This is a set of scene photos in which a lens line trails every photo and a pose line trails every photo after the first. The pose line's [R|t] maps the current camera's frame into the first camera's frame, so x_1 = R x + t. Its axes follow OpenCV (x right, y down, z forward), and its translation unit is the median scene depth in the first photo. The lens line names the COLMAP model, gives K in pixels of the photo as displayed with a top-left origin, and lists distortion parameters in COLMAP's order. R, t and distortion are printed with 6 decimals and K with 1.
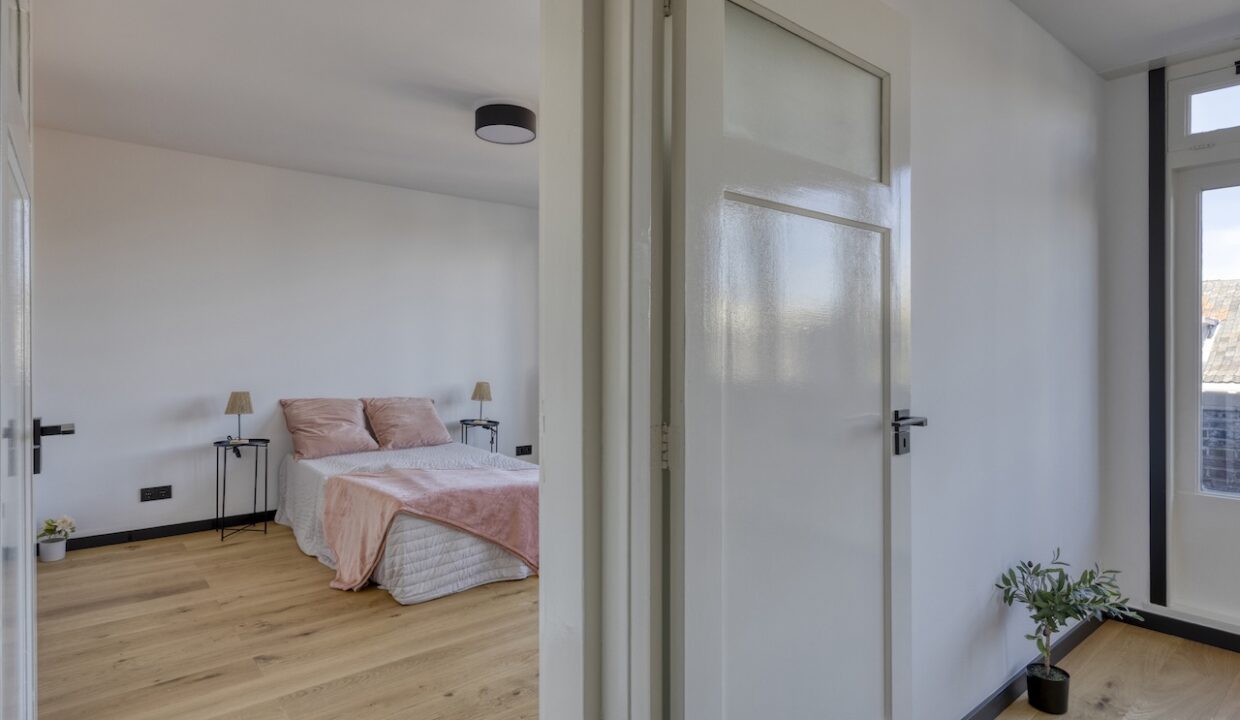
lens RADIAL K [[661.7, 0, 620.0], [0, 661.7, 360.0], [0, 0, 1]] dist [0.003910, 0.000026]
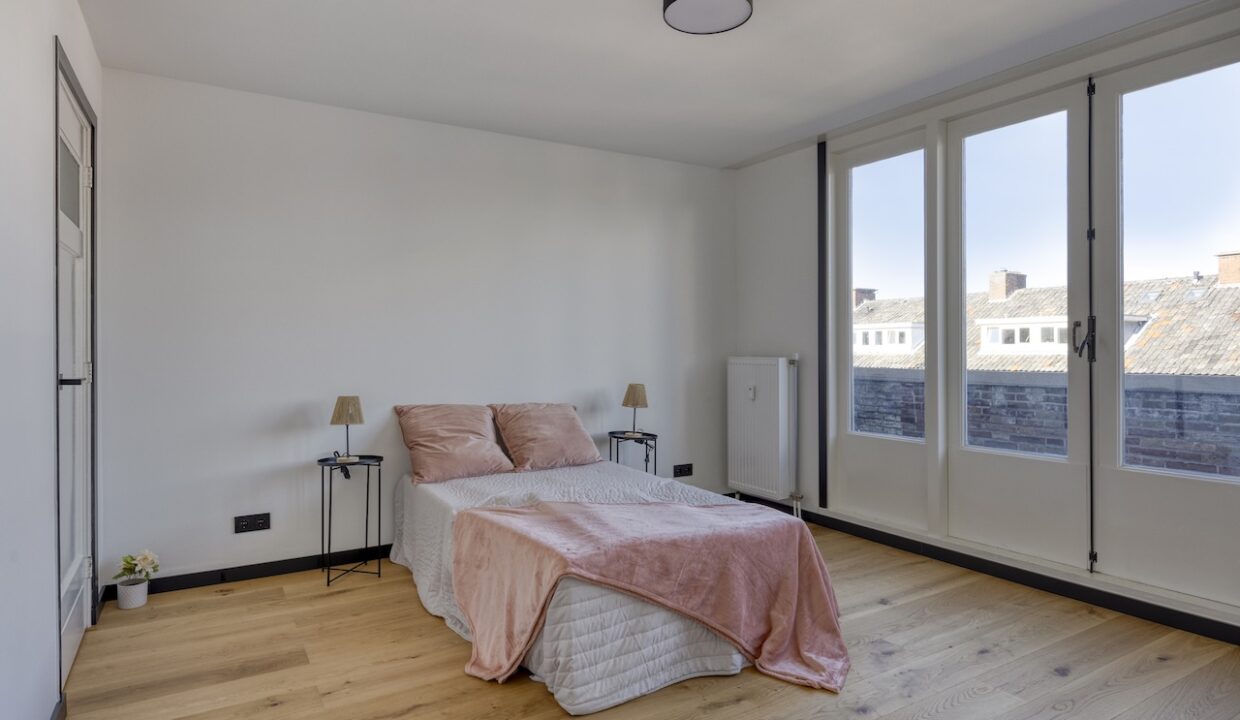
lens RADIAL K [[700.6, 0, 620.0], [0, 700.6, 360.0], [0, 0, 1]] dist [0.000916, 0.001008]
pose [[0.987483, -0.009079, -0.157462, -0.135469], [0.008566, 0.999956, -0.003937, 0.011927], [0.157490, 0.002539, 0.987517, 0.252559]]
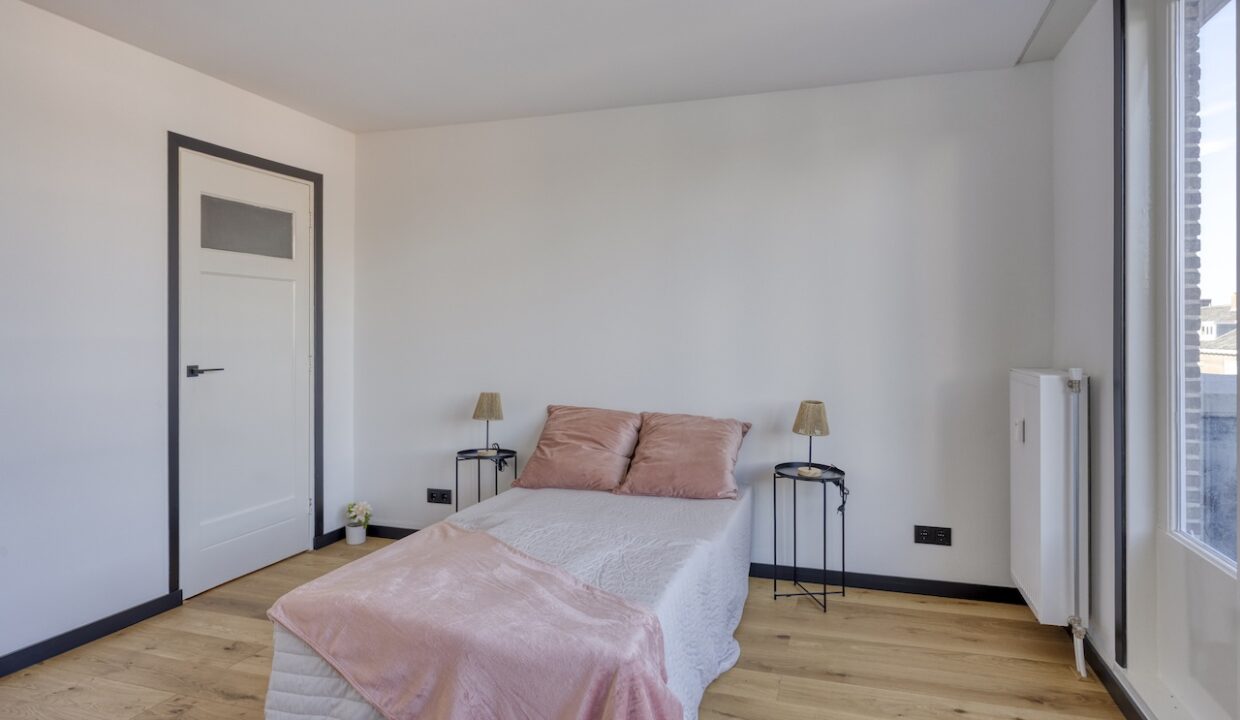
lens RADIAL K [[695.1, 0, 618.5], [0, 695.1, 337.0], [0, 0, 1]] dist [0.000701, -0.000413]
pose [[0.517037, -0.004034, -0.855953, 0.307071], [-0.011562, 0.999865, -0.011696, -0.017622], [0.855885, 0.015944, 0.516921, 0.771887]]
